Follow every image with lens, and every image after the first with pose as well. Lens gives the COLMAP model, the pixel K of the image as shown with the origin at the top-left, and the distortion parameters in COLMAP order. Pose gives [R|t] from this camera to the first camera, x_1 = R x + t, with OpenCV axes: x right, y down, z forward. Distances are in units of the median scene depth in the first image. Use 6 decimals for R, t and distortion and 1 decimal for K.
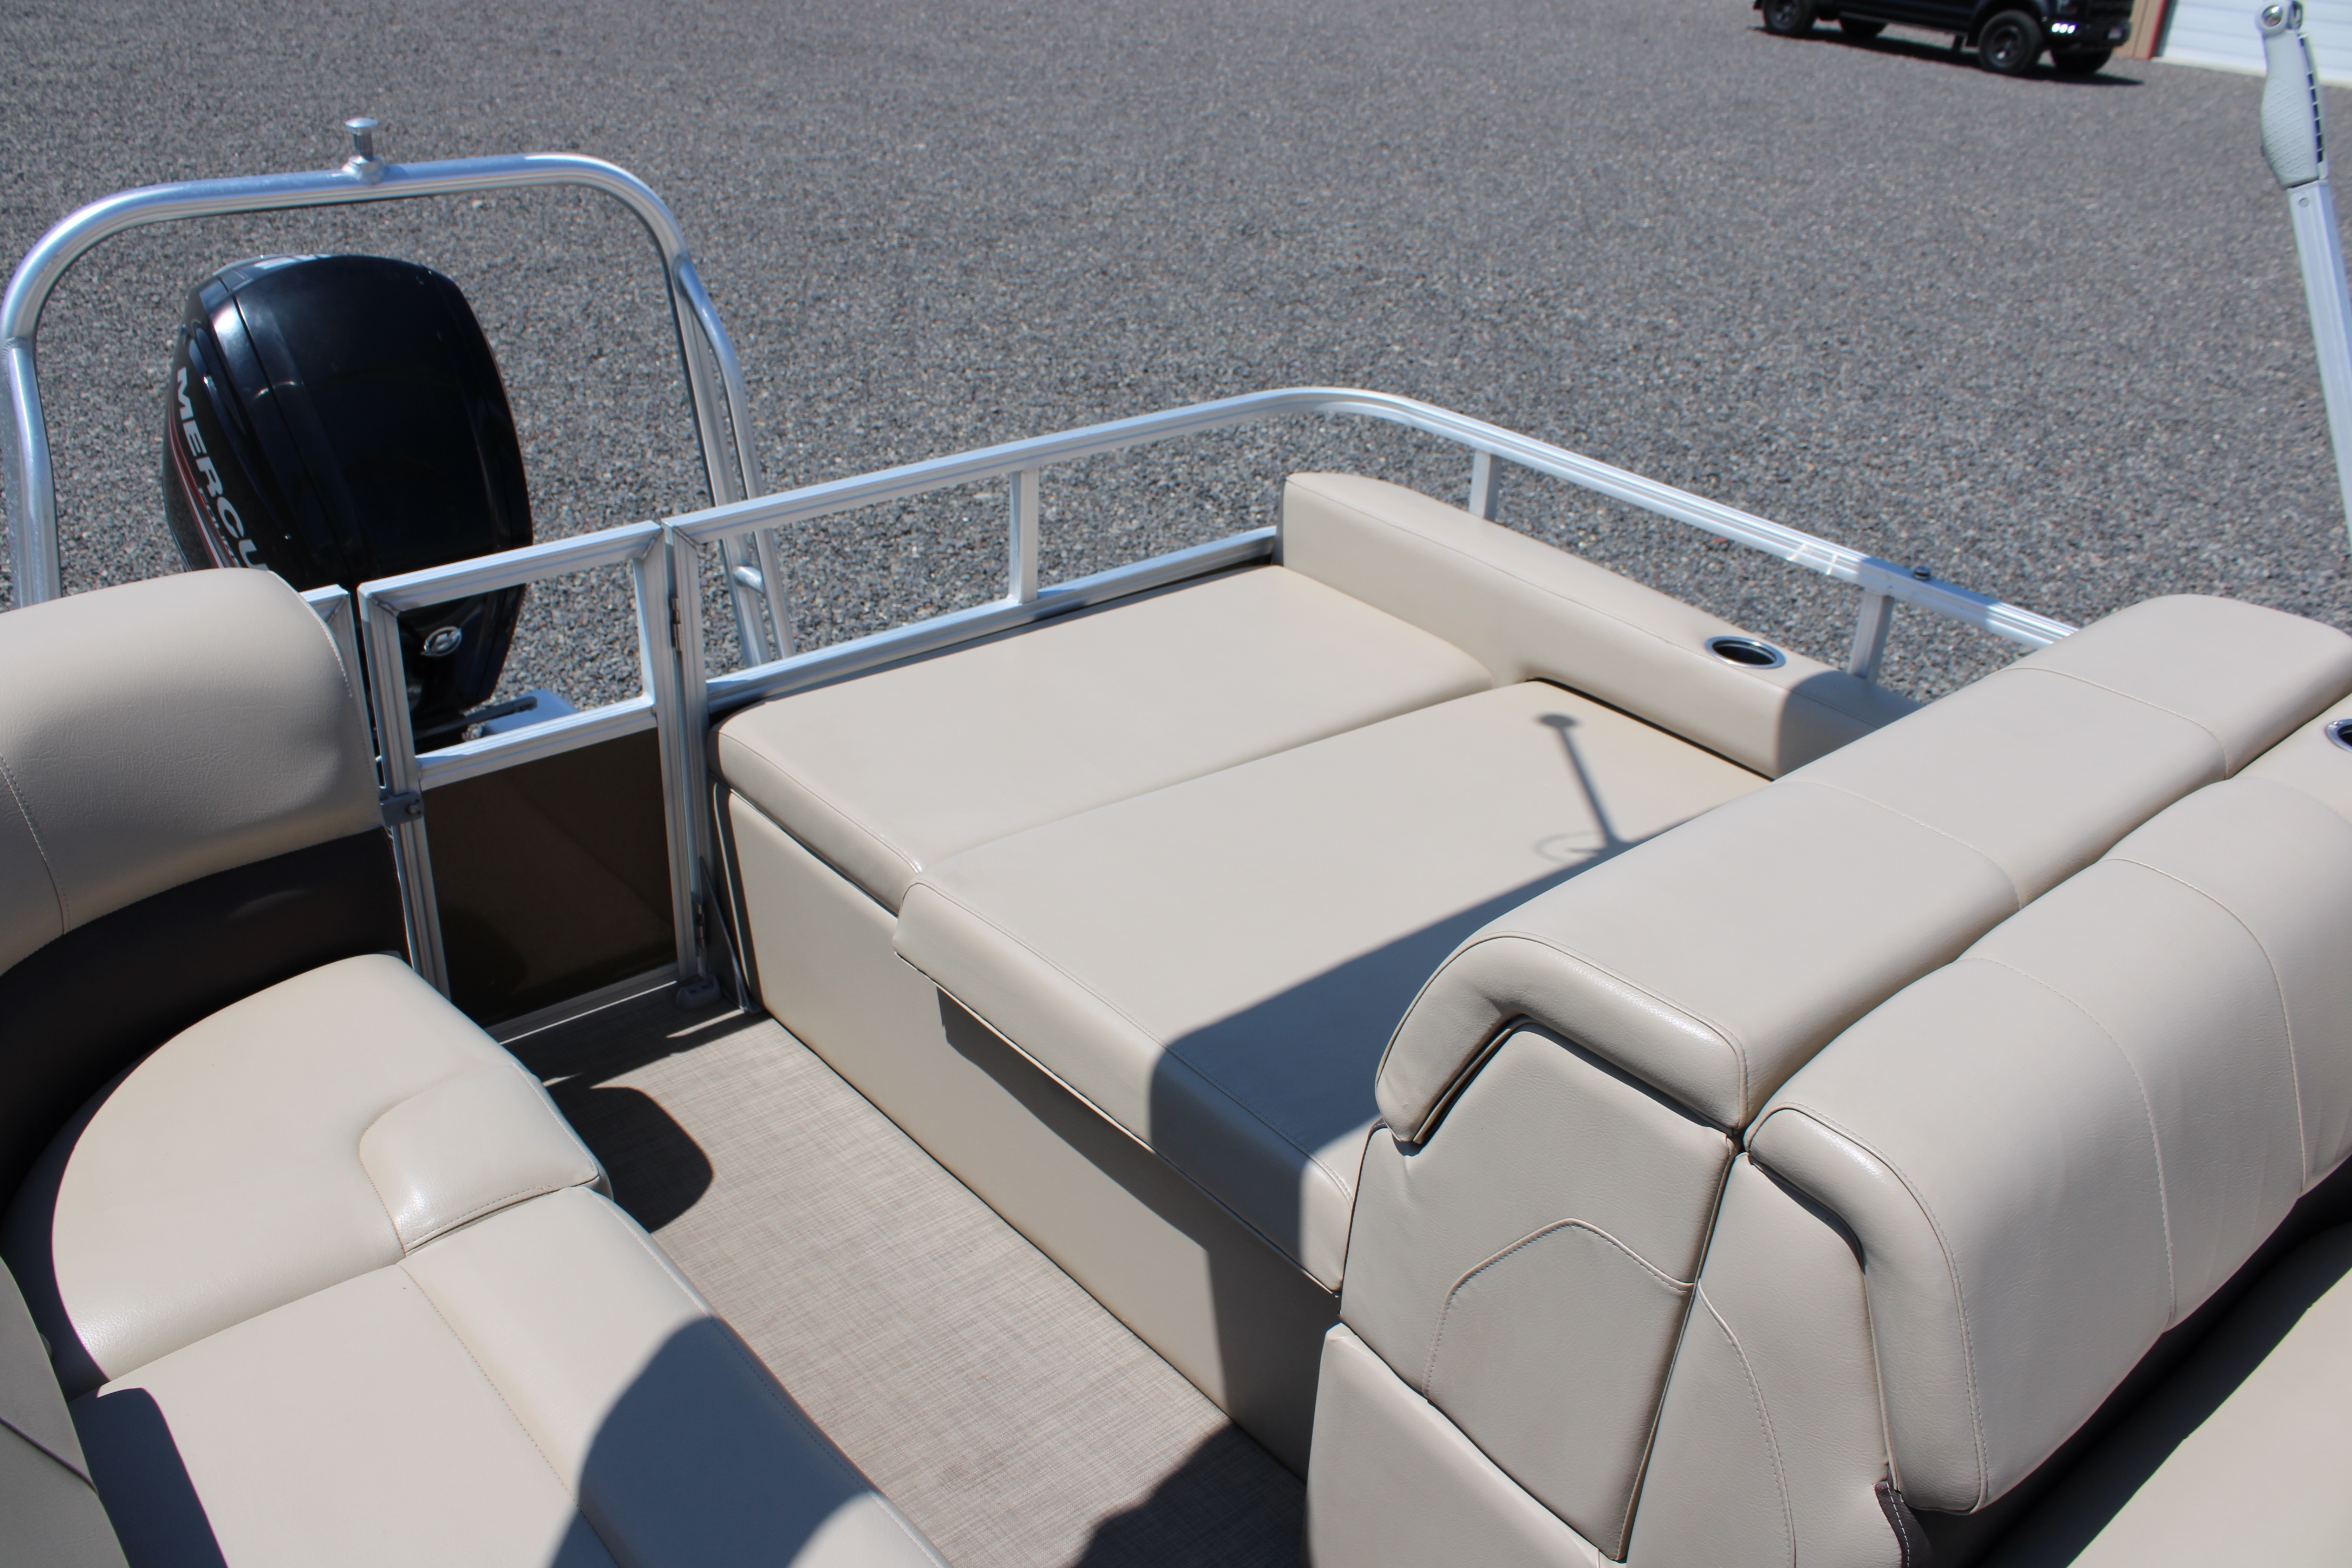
lens RADIAL K [[1976.7, 0, 1155.8], [0, 1976.7, 773.7], [0, 0, 1]] dist [-0.167393, 0.149459]
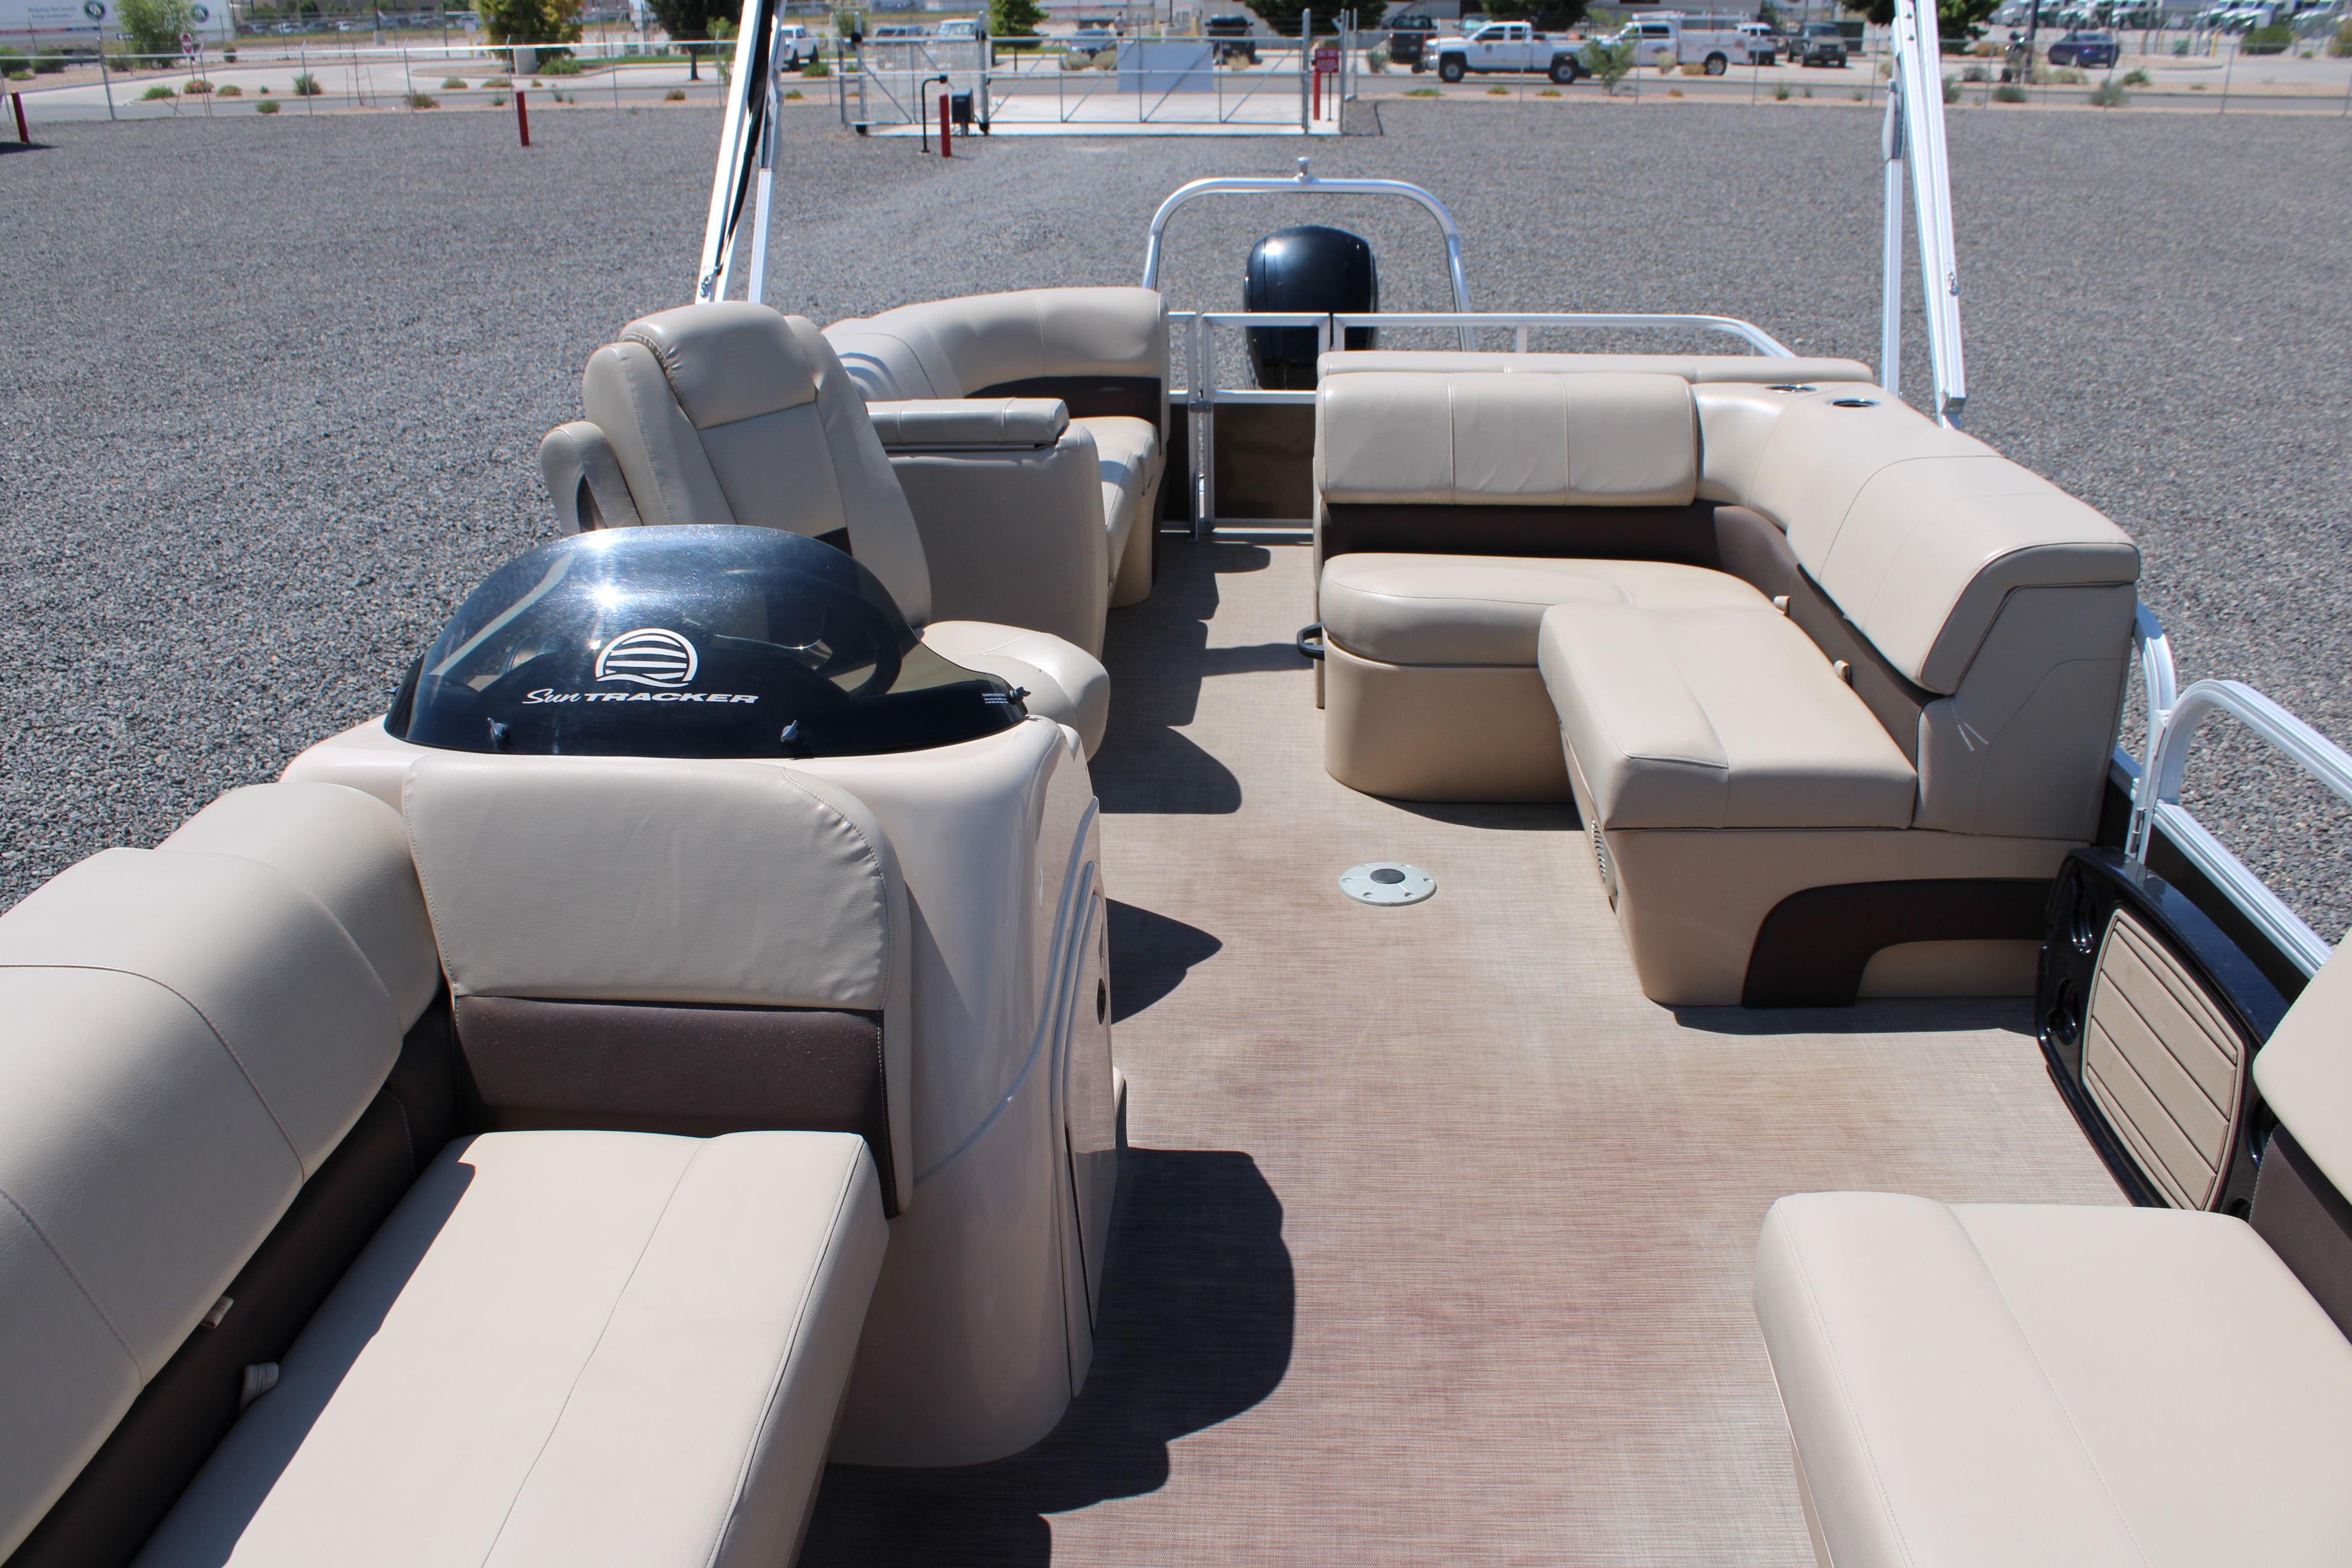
lens RADIAL K [[1976.7, 0, 1158.7], [0, 1976.7, 789.5], [0, 0, 1]] dist [-0.167393, 0.149459]
pose [[0.724341, 0.209797, -0.656746, 0.308023], [-0.270671, 0.962630, 0.008982, 0.111536], [0.634088, 0.171256, 0.754058, -0.200612]]
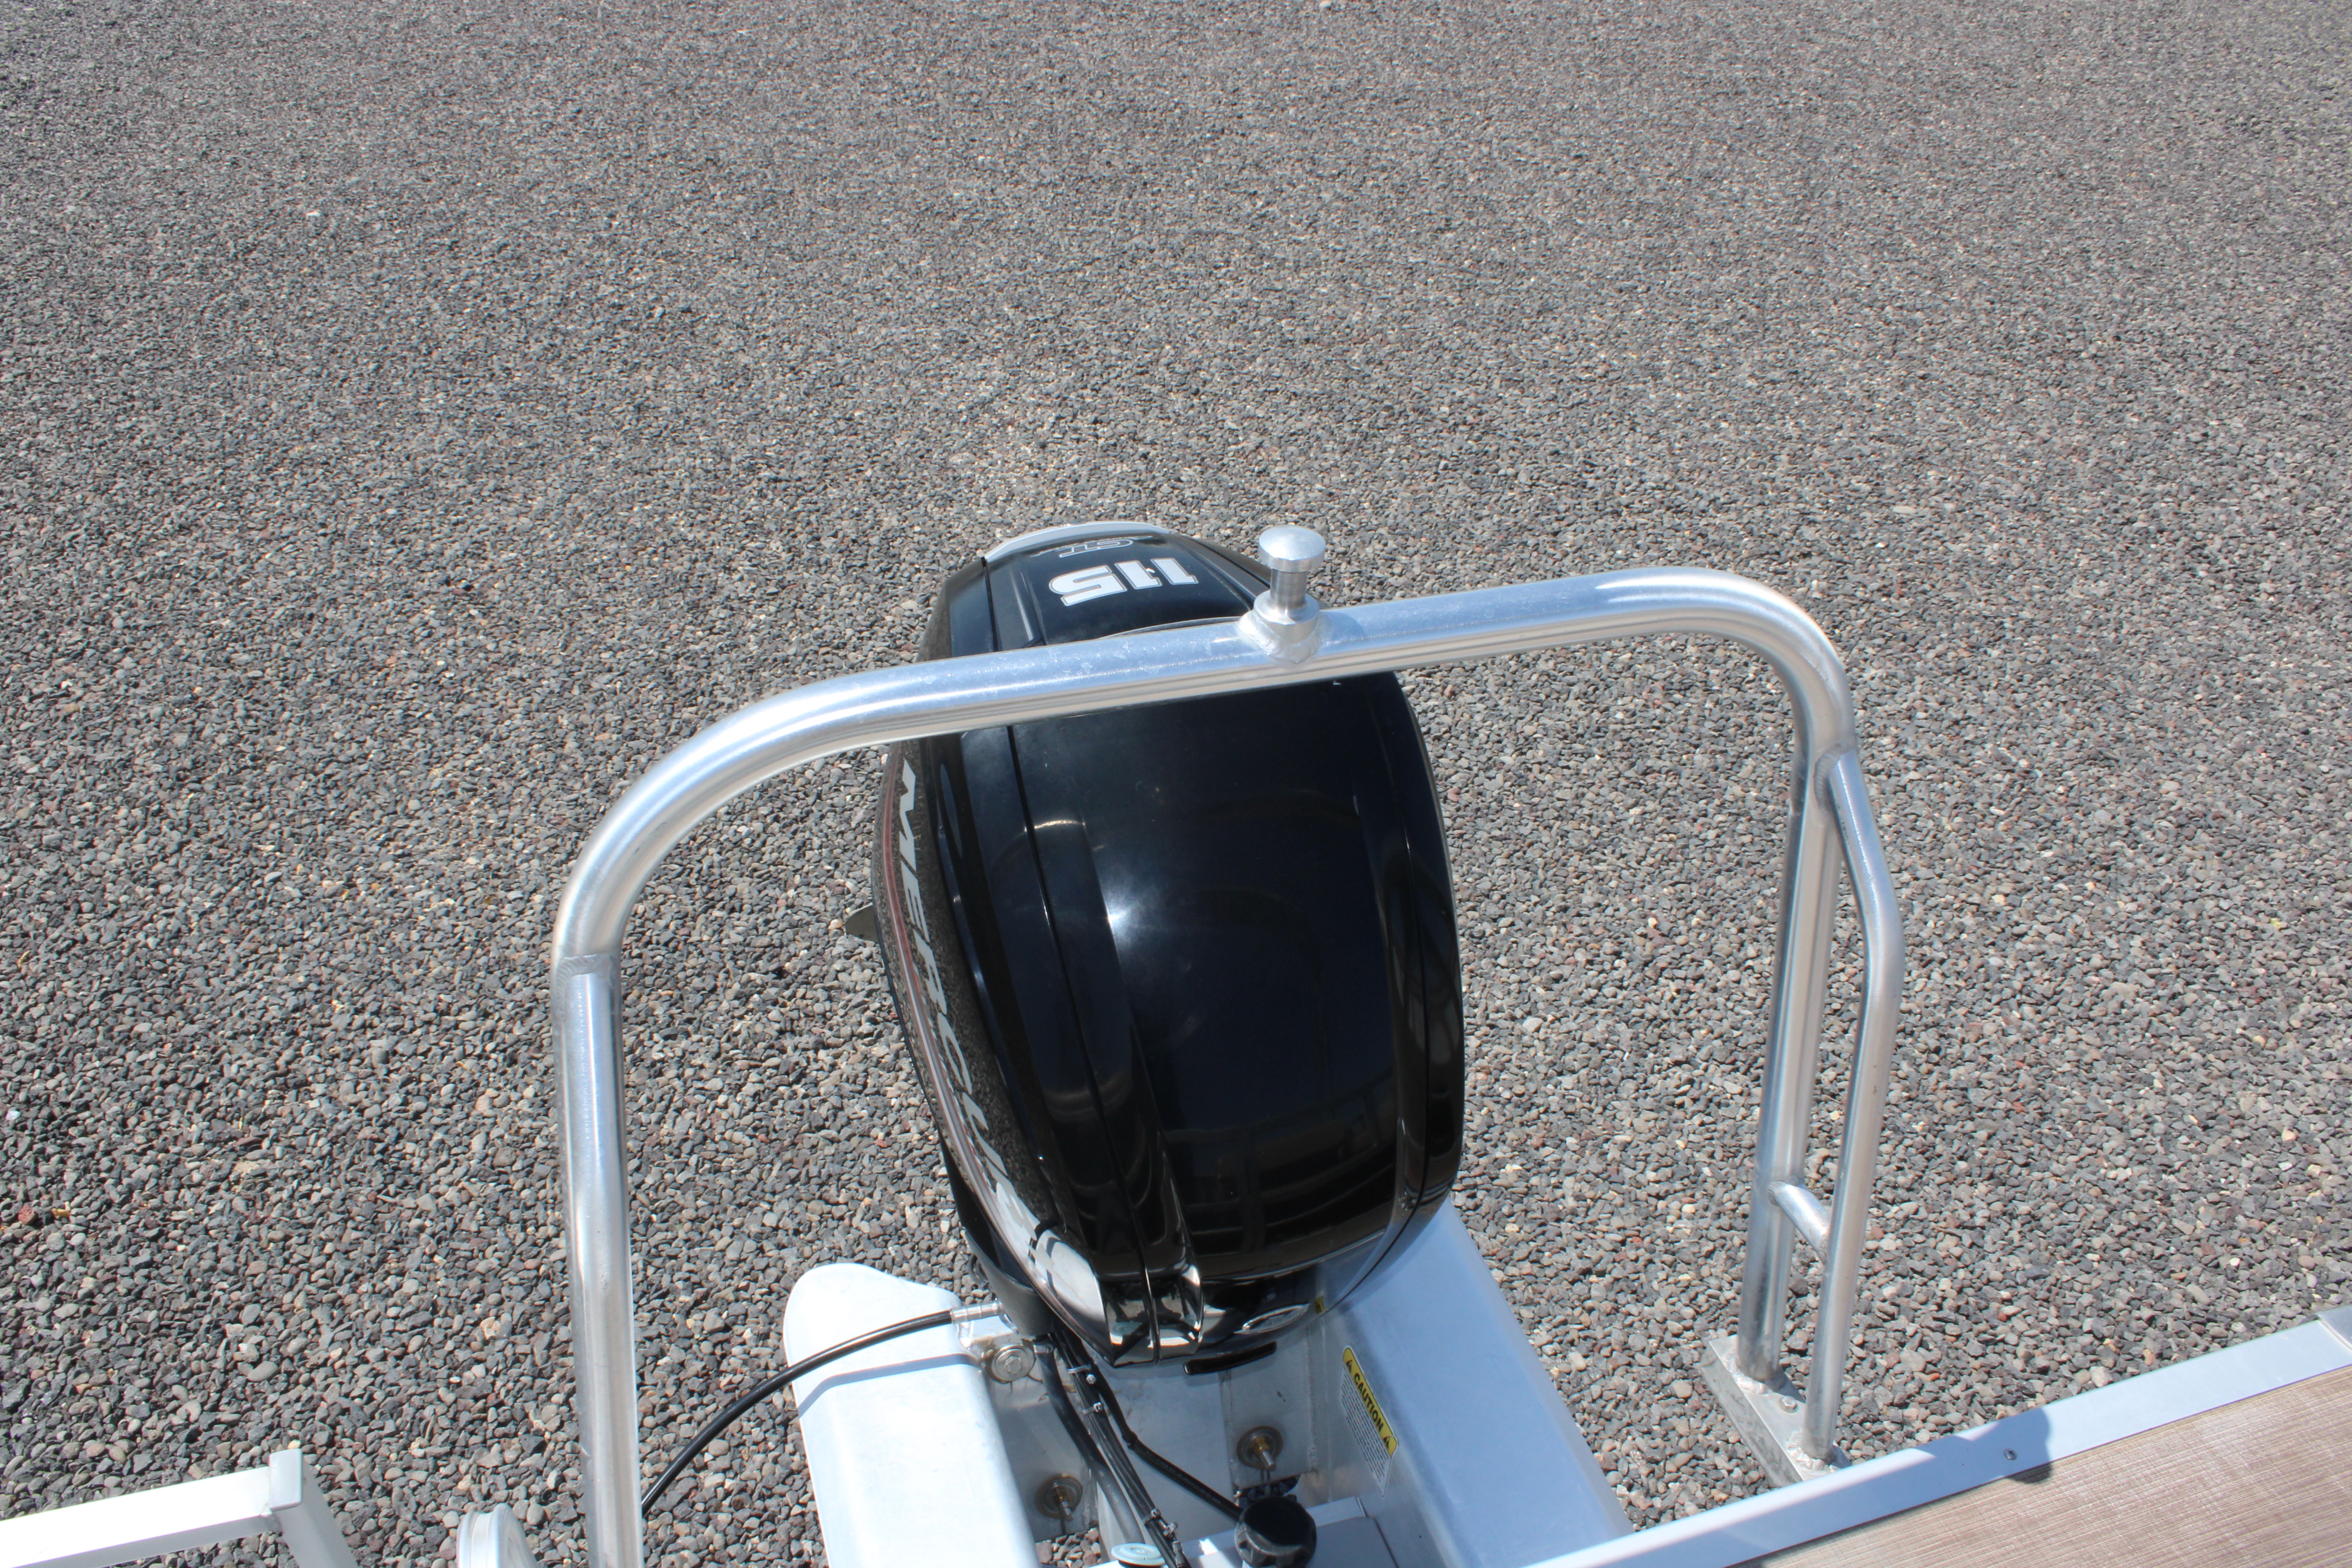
lens RADIAL K [[1976.7, 0, 1151.8], [0, 1976.7, 801.1], [0, 0, 1]] dist [-0.167393, 0.149459]
pose [[0.920535, 0.198958, -0.336202, -0.072158], [-0.151873, 0.975159, 0.161246, -0.092875], [0.359931, -0.097373, 0.927884, 0.141634]]
